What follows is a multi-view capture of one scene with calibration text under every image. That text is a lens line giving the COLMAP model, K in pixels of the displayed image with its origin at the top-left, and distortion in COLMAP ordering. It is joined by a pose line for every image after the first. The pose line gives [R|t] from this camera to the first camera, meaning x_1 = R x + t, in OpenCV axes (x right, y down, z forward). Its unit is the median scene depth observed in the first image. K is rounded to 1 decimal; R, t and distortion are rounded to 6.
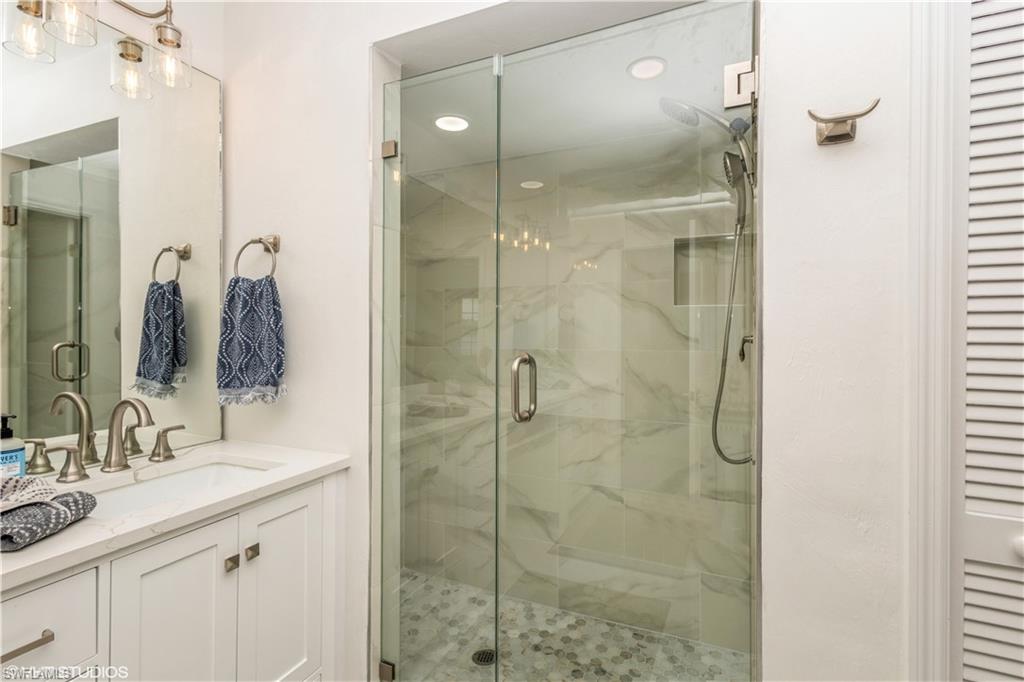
lens RADIAL K [[475.1, 0, 517.6], [0, 475.1, 334.7], [0, 0, 1]] dist [0.009550, -0.003478]
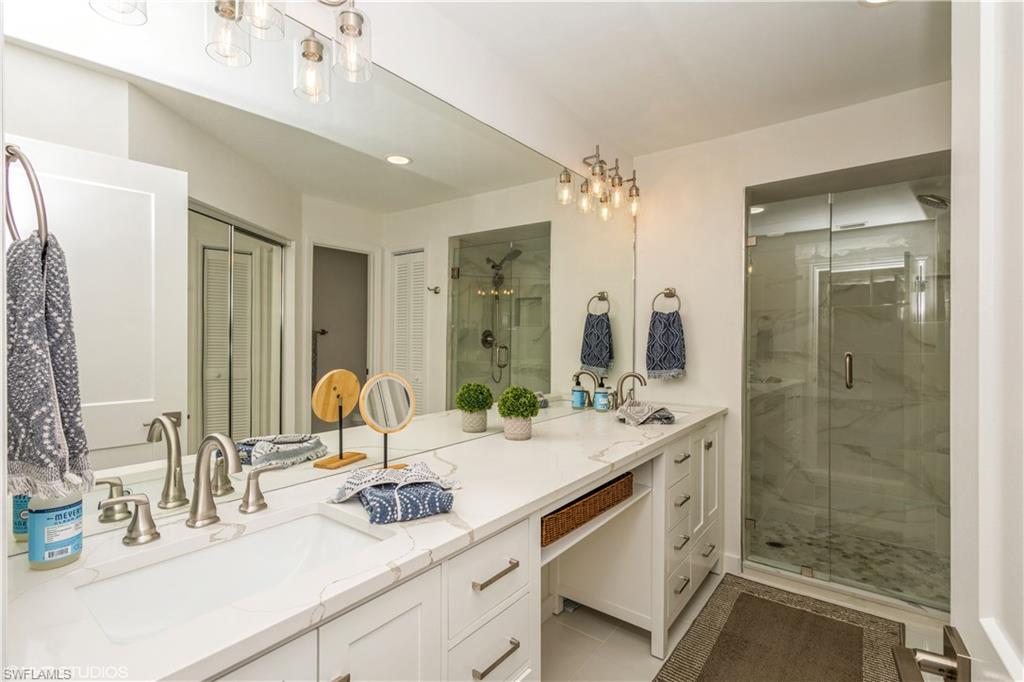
lens RADIAL K [[475.1, 0, 505.2], [0, 475.1, 342.9], [0, 0, 1]] dist [0.009550, -0.003478]
pose [[0.969952, 0.000427, -0.243298, -0.560565], [0.000330, 0.999995, 0.003071, -0.001625], [0.243298, -0.003059, 0.969947, -0.766806]]
